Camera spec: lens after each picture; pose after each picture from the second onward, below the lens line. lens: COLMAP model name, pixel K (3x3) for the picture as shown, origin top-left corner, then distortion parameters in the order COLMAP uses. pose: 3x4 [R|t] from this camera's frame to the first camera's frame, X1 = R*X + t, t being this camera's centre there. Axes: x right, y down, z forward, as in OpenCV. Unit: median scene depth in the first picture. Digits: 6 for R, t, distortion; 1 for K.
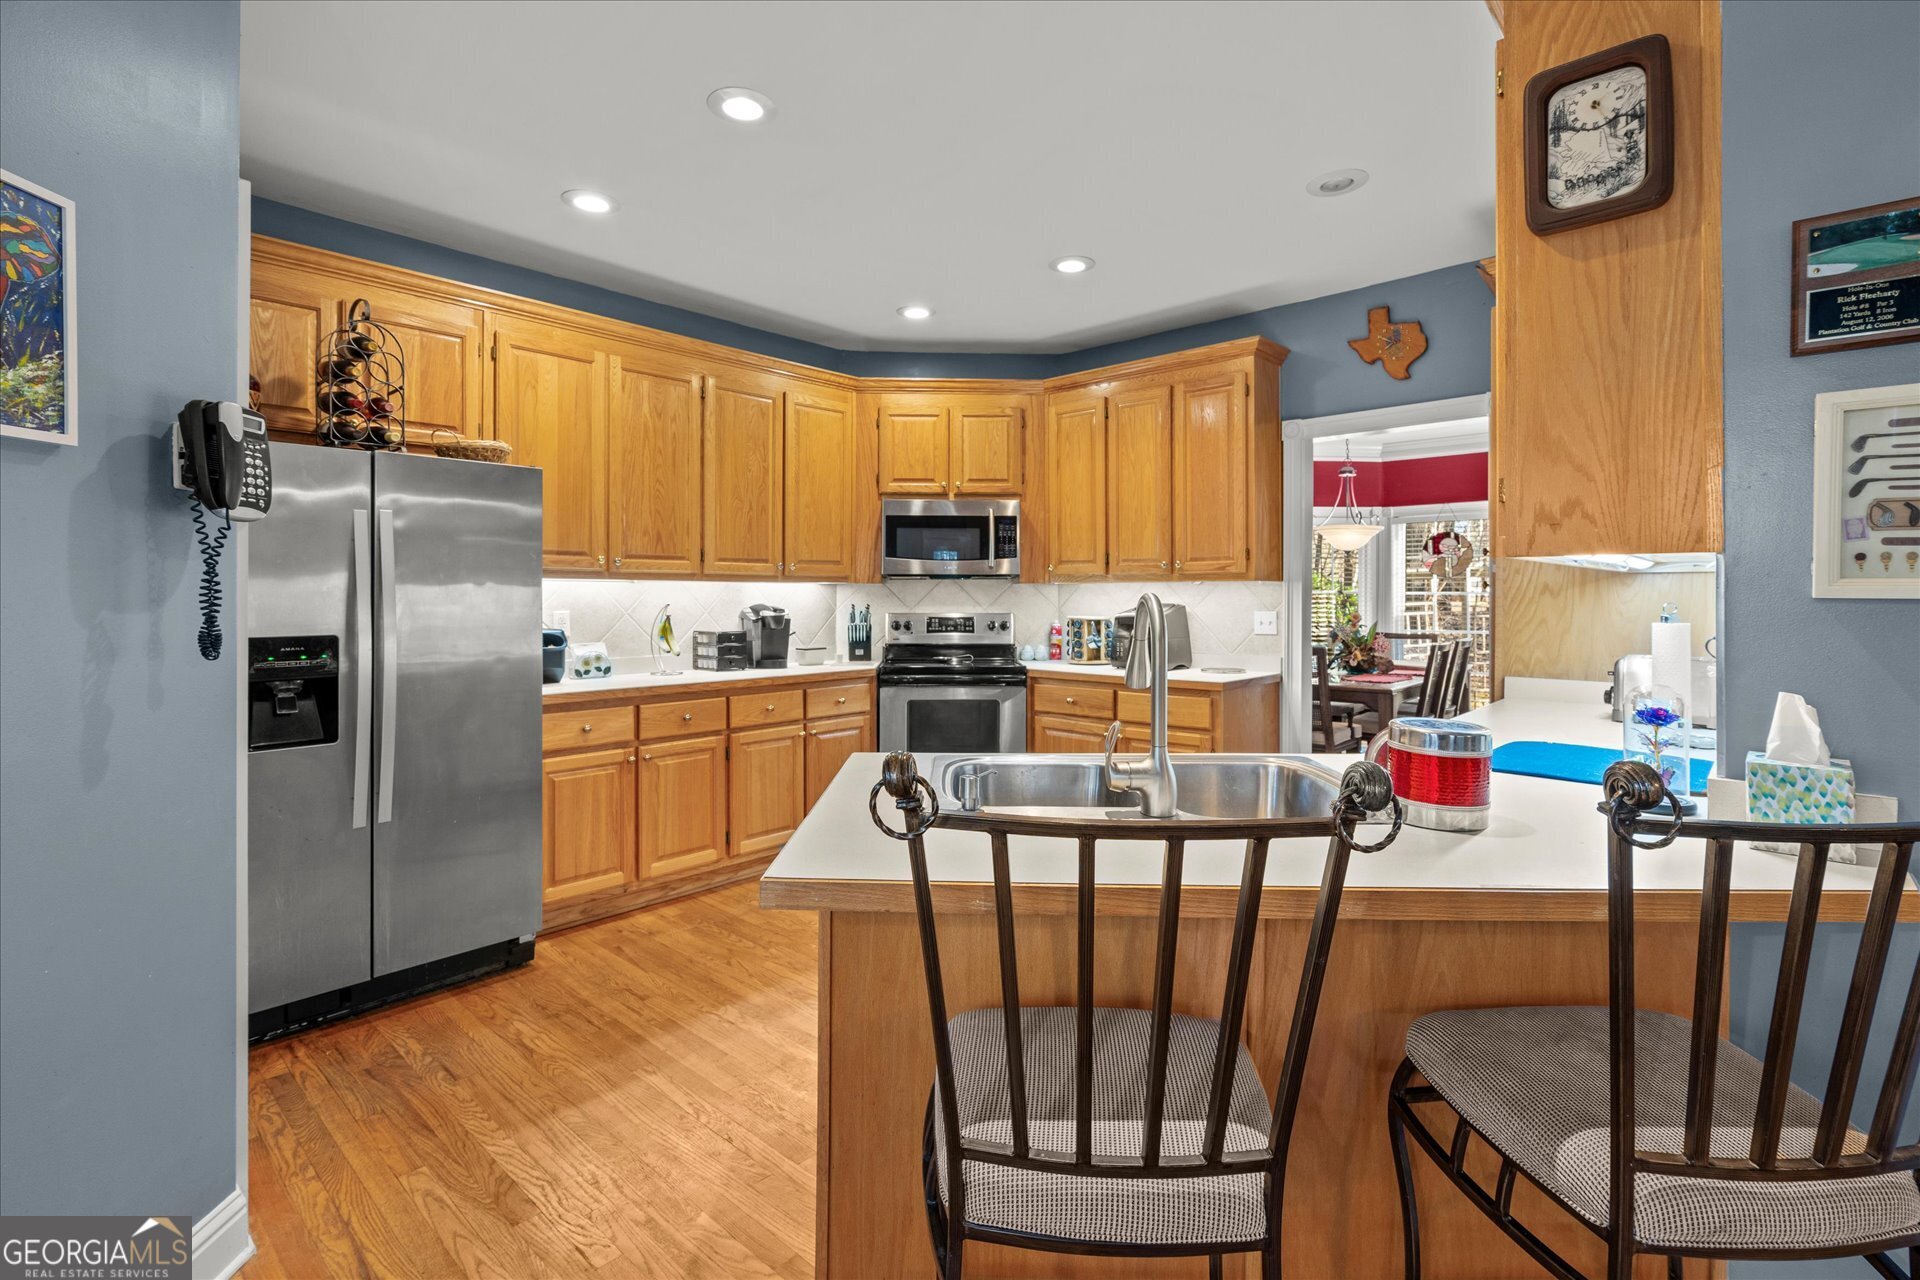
lens RADIAL K [[881.9, 0, 958.8], [0, 881.9, 599.6], [0, 0, 1]] dist [-0.002906, 0.000450]
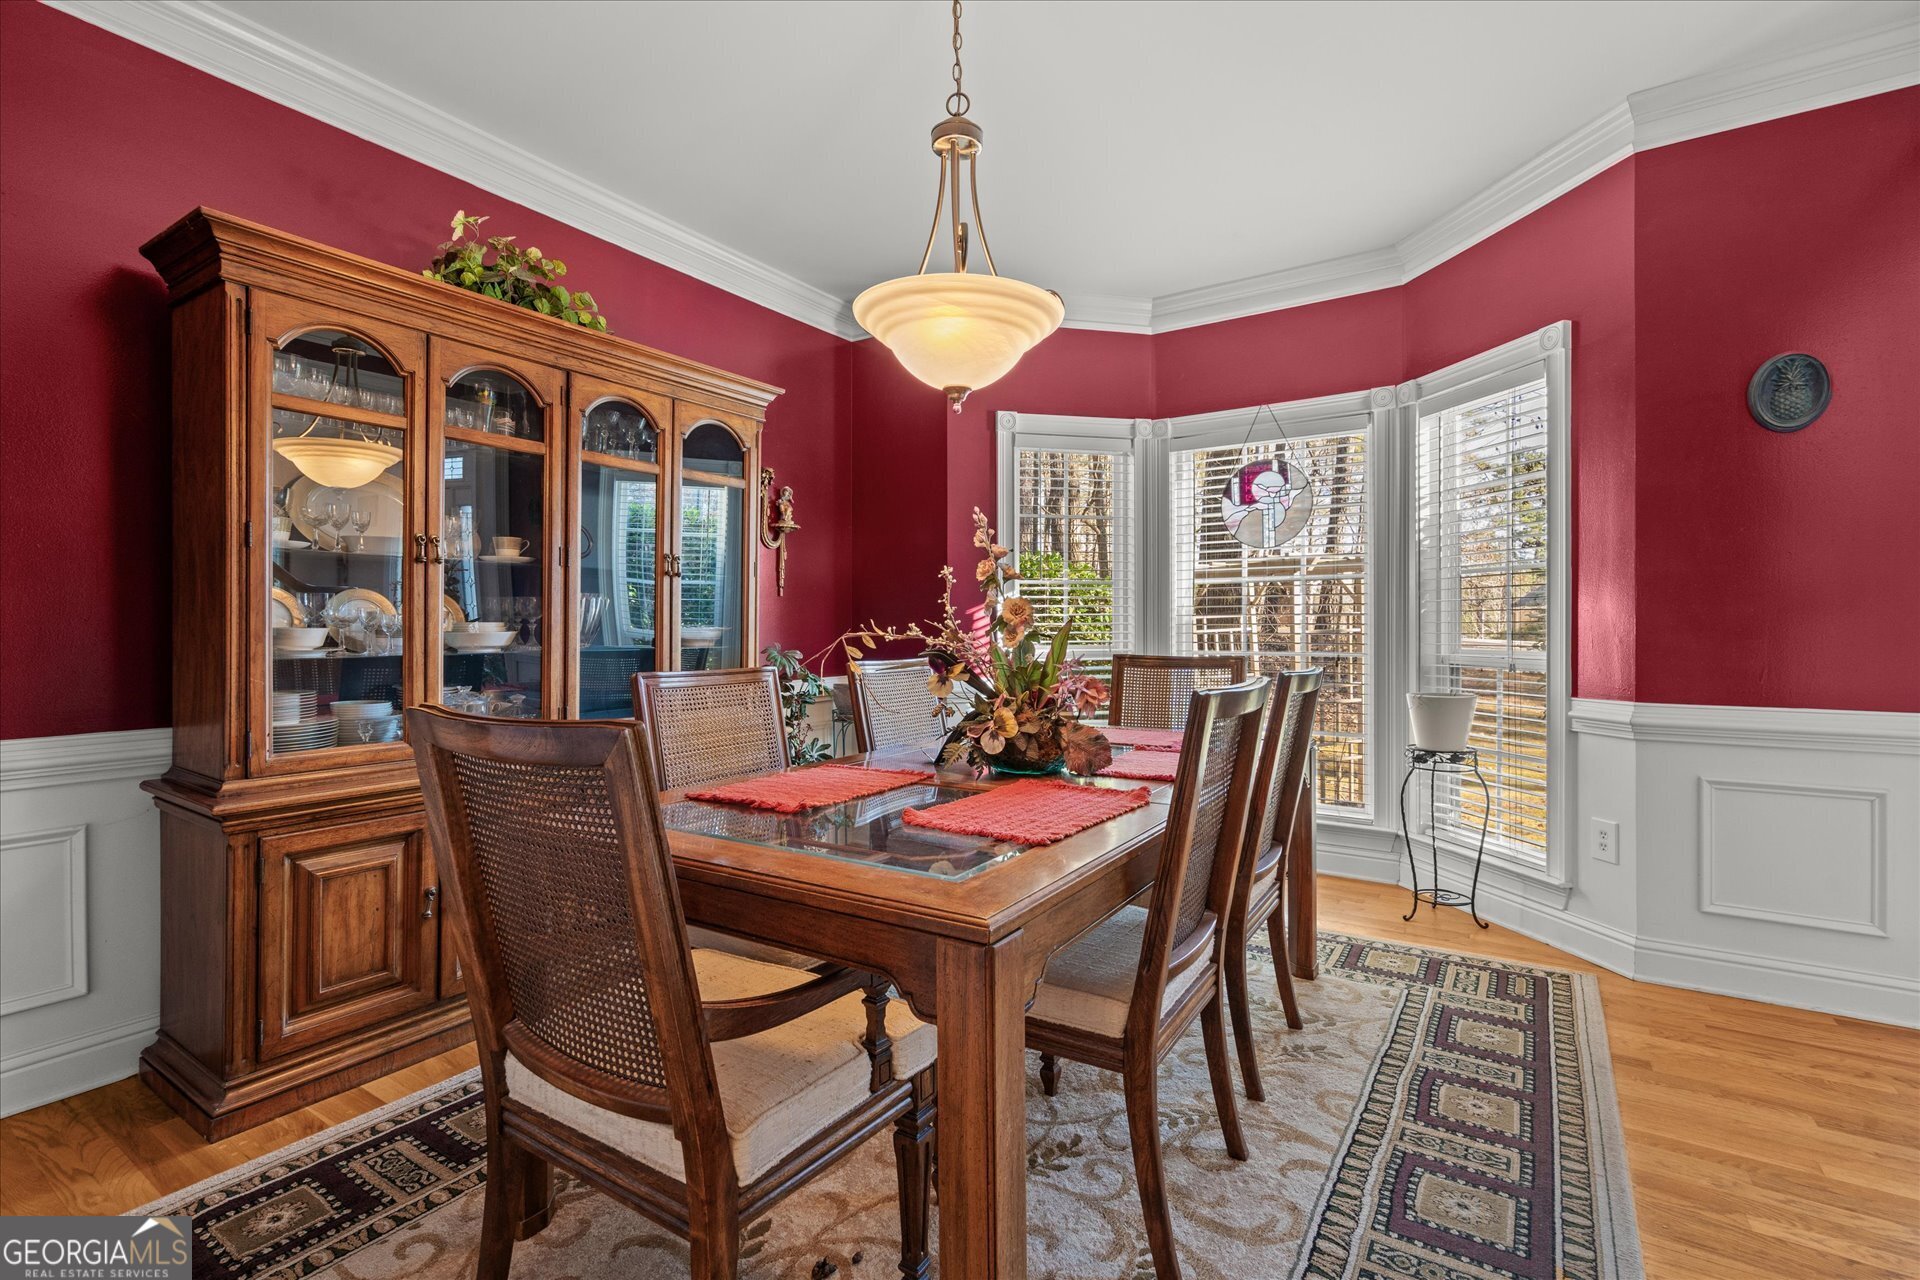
lens RADIAL K [[881.9, 0, 958.3], [0, 881.9, 632.5], [0, 0, 1]] dist [-0.002906, 0.000450]
pose [[0.987334, -0.006918, 0.158508, 0.294154], [0.006575, 0.999975, 0.002686, 0.022004], [-0.158522, -0.001609, 0.987354, 0.518770]]
